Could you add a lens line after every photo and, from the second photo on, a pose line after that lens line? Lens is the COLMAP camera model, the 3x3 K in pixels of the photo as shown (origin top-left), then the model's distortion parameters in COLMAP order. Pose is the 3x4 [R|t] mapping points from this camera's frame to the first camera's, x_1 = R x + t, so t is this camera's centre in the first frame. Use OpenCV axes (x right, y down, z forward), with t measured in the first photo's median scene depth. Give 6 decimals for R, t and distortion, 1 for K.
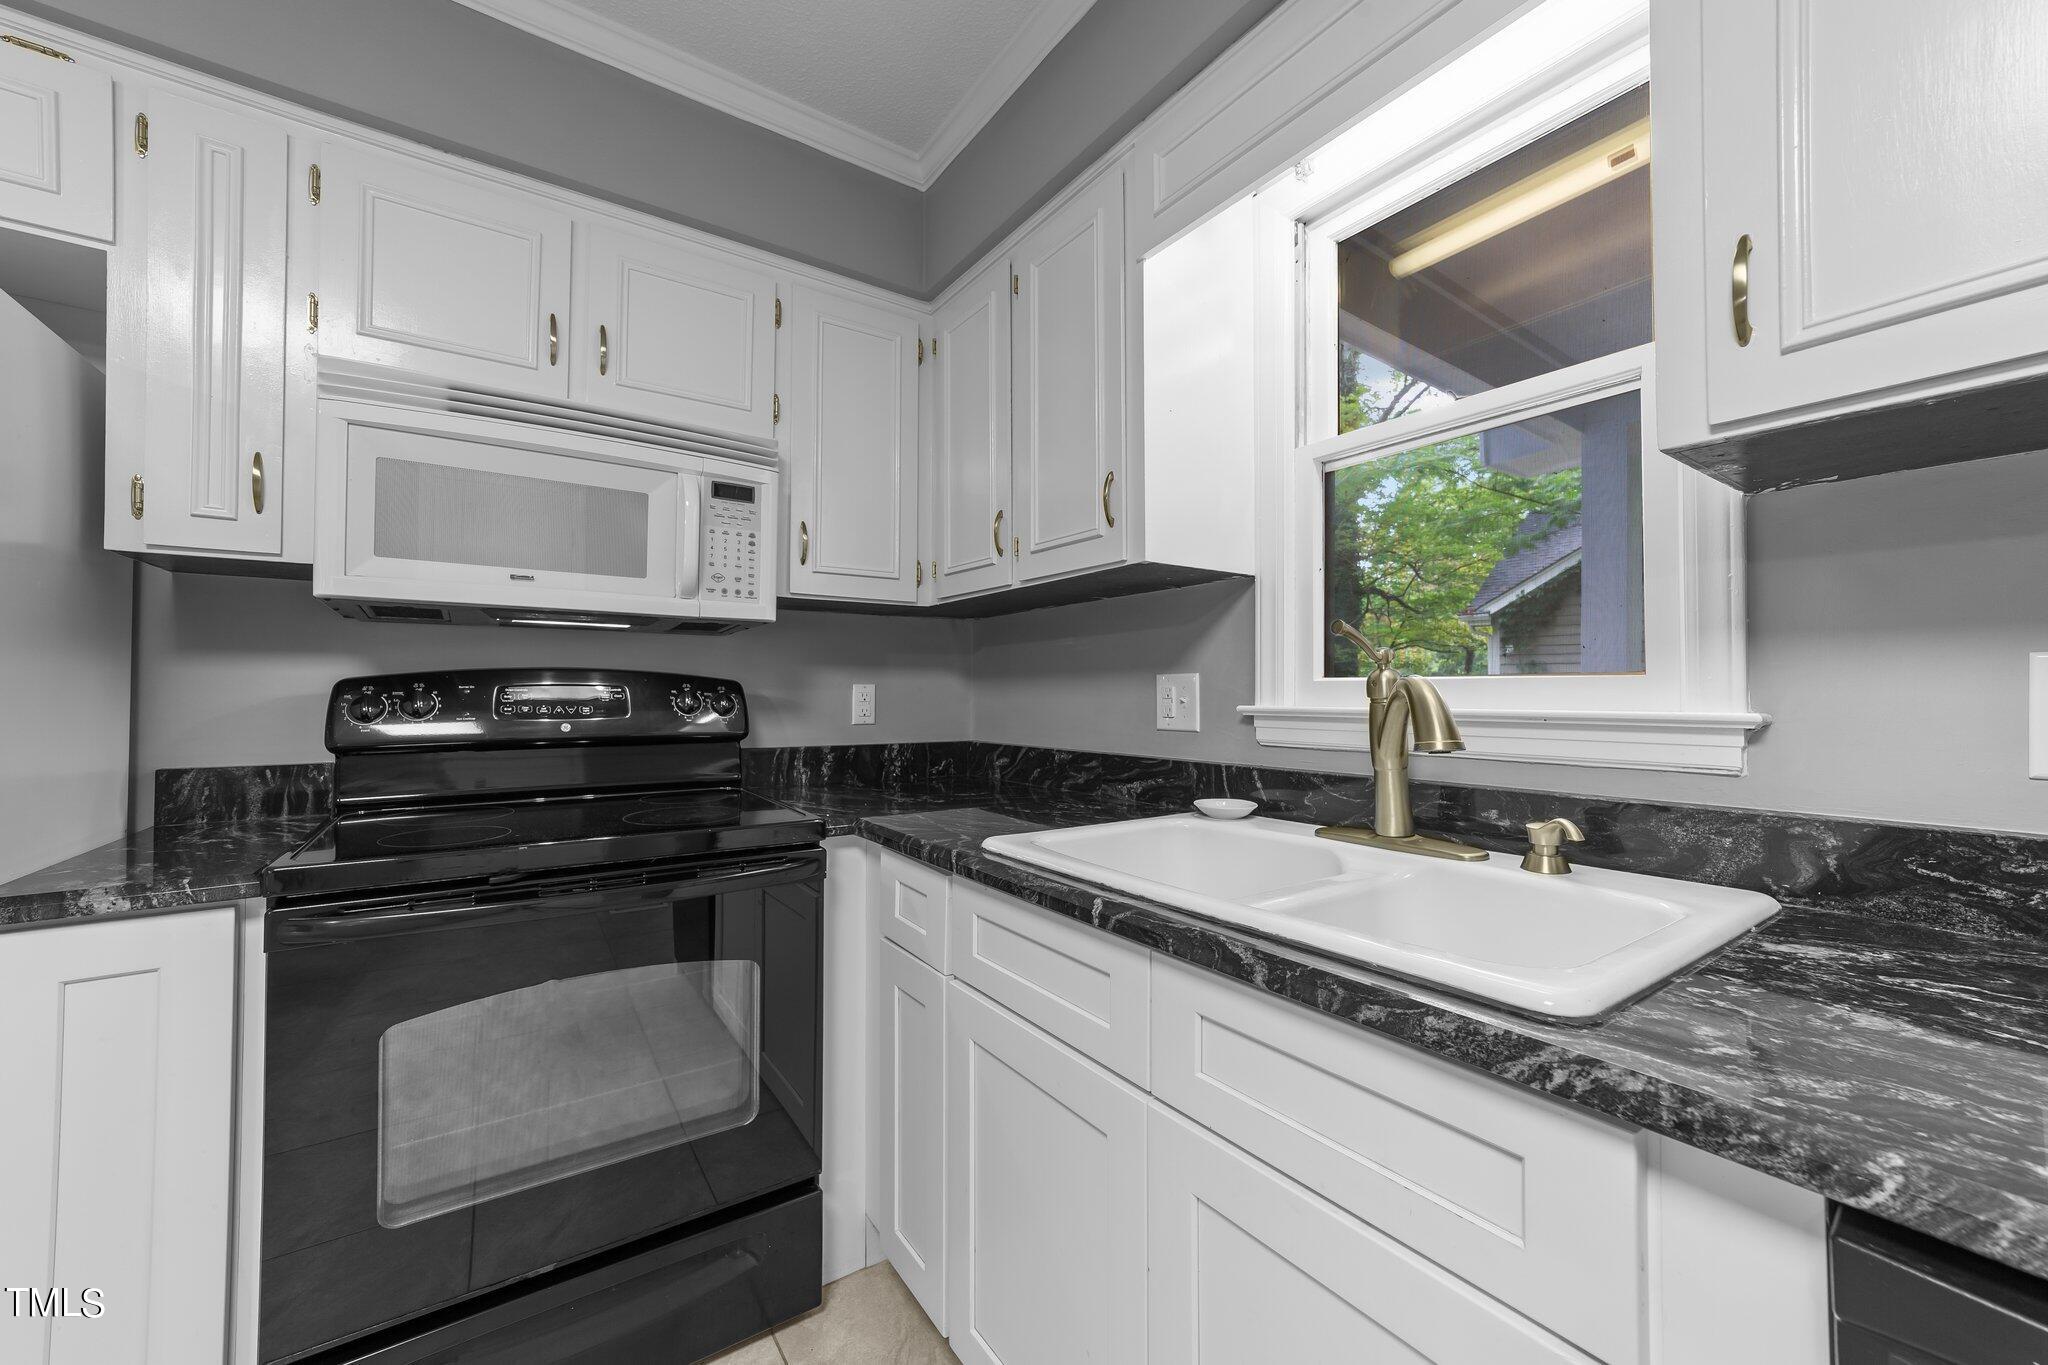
lens RADIAL K [[788.0, 0, 1025.9], [0, 788.0, 679.8], [0, 0, 1]] dist [-0.018128, 0.007514]
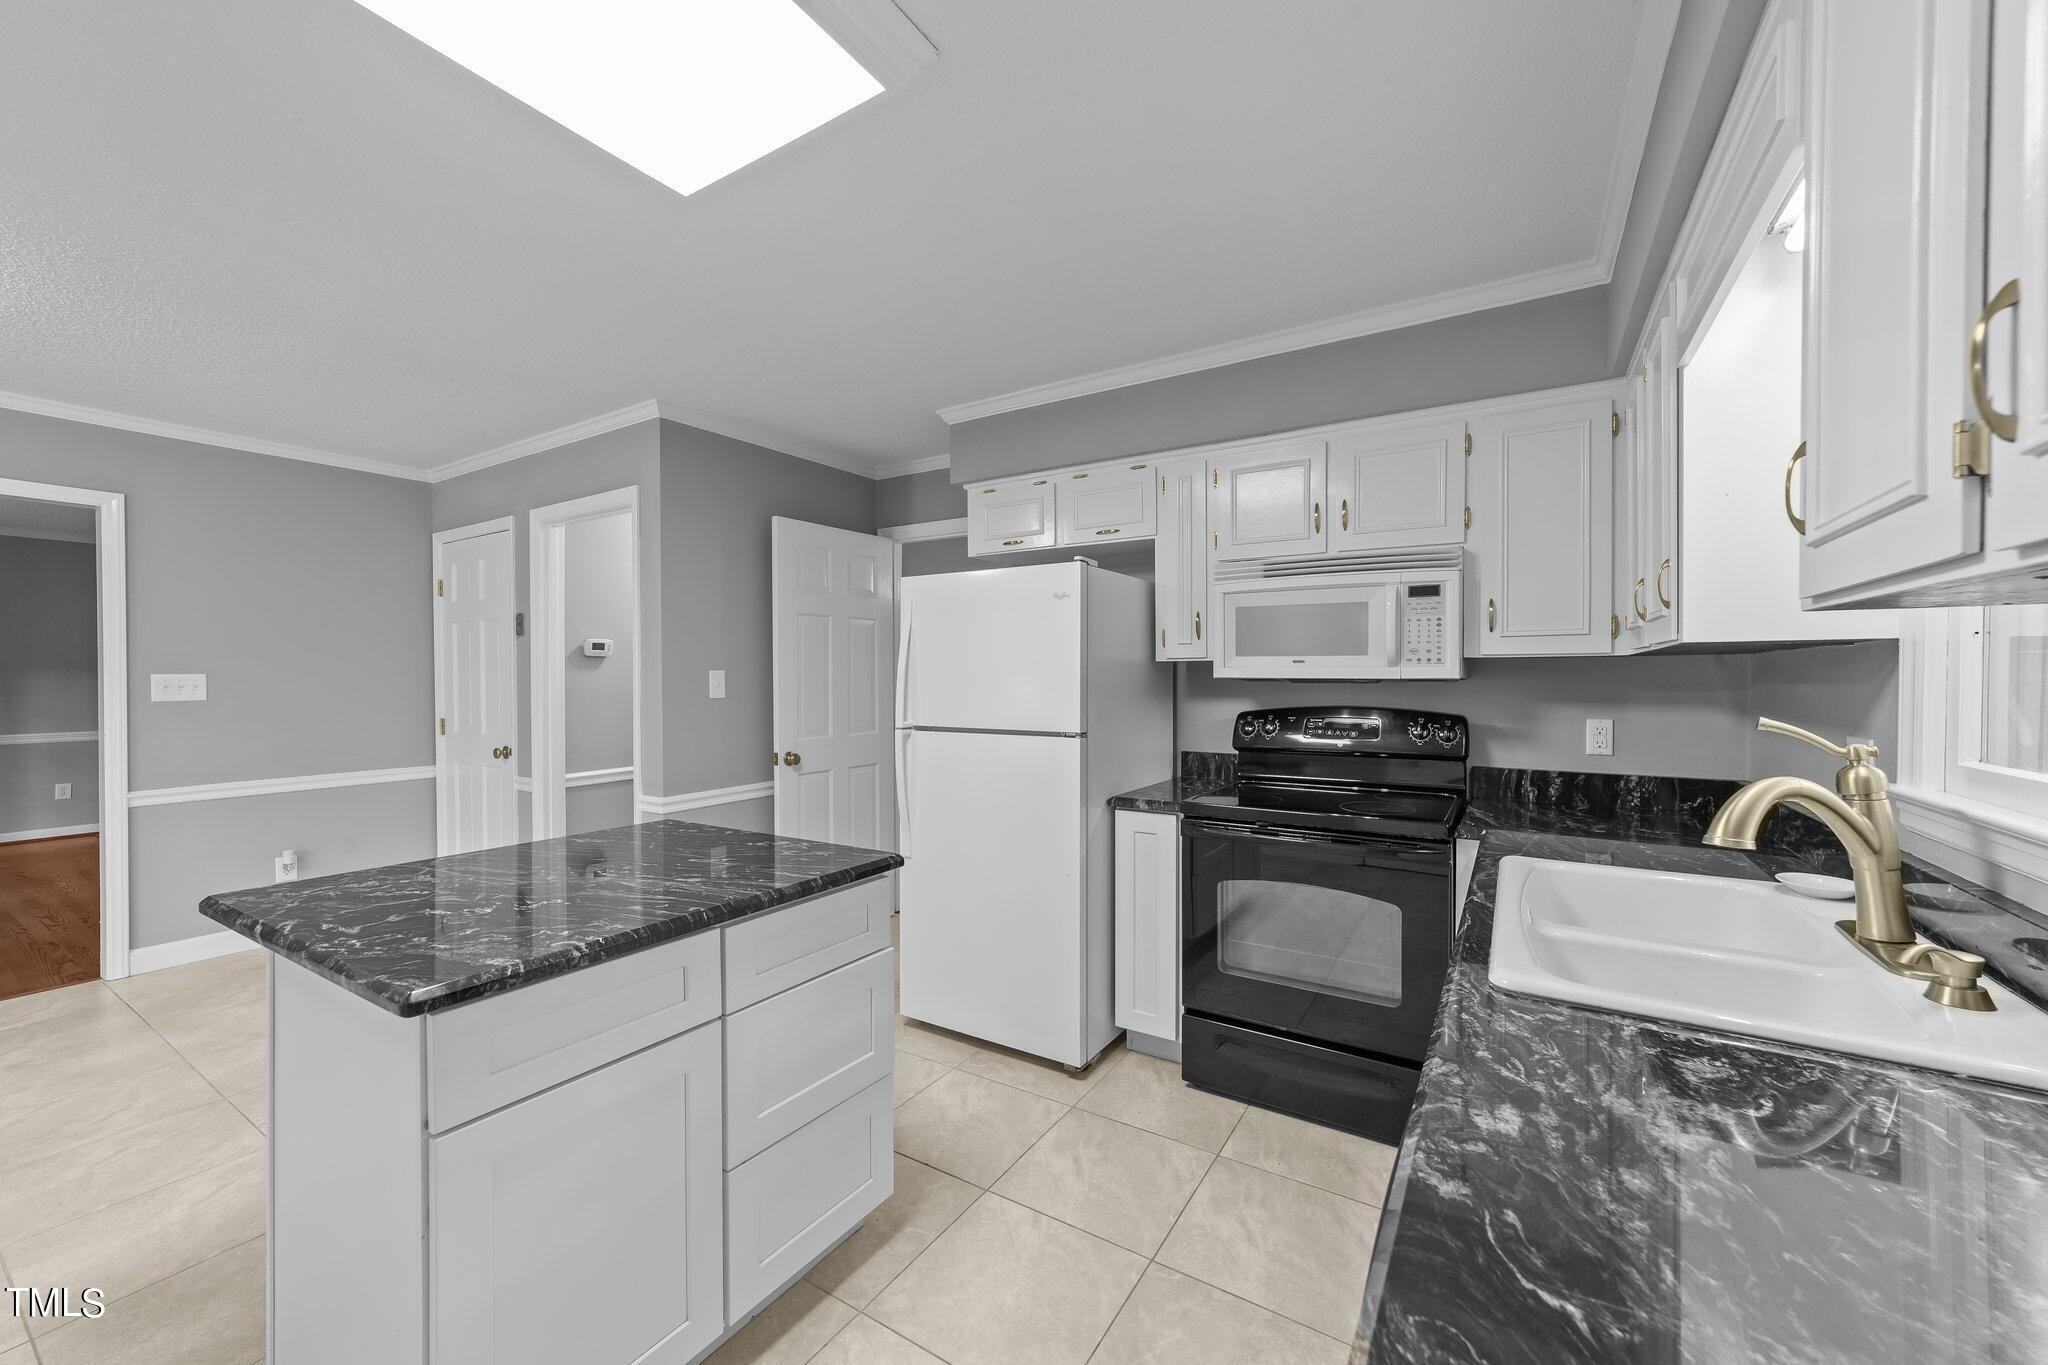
lens RADIAL K [[788.0, 0, 1037.3], [0, 788.0, 679.9], [0, 0, 1]] dist [-0.018128, 0.007514]
pose [[0.394133, 0.005671, -0.919036, 0.745520], [0.019472, 0.999705, 0.014520, -0.121508], [0.918847, -0.023618, 0.393906, -0.248247]]
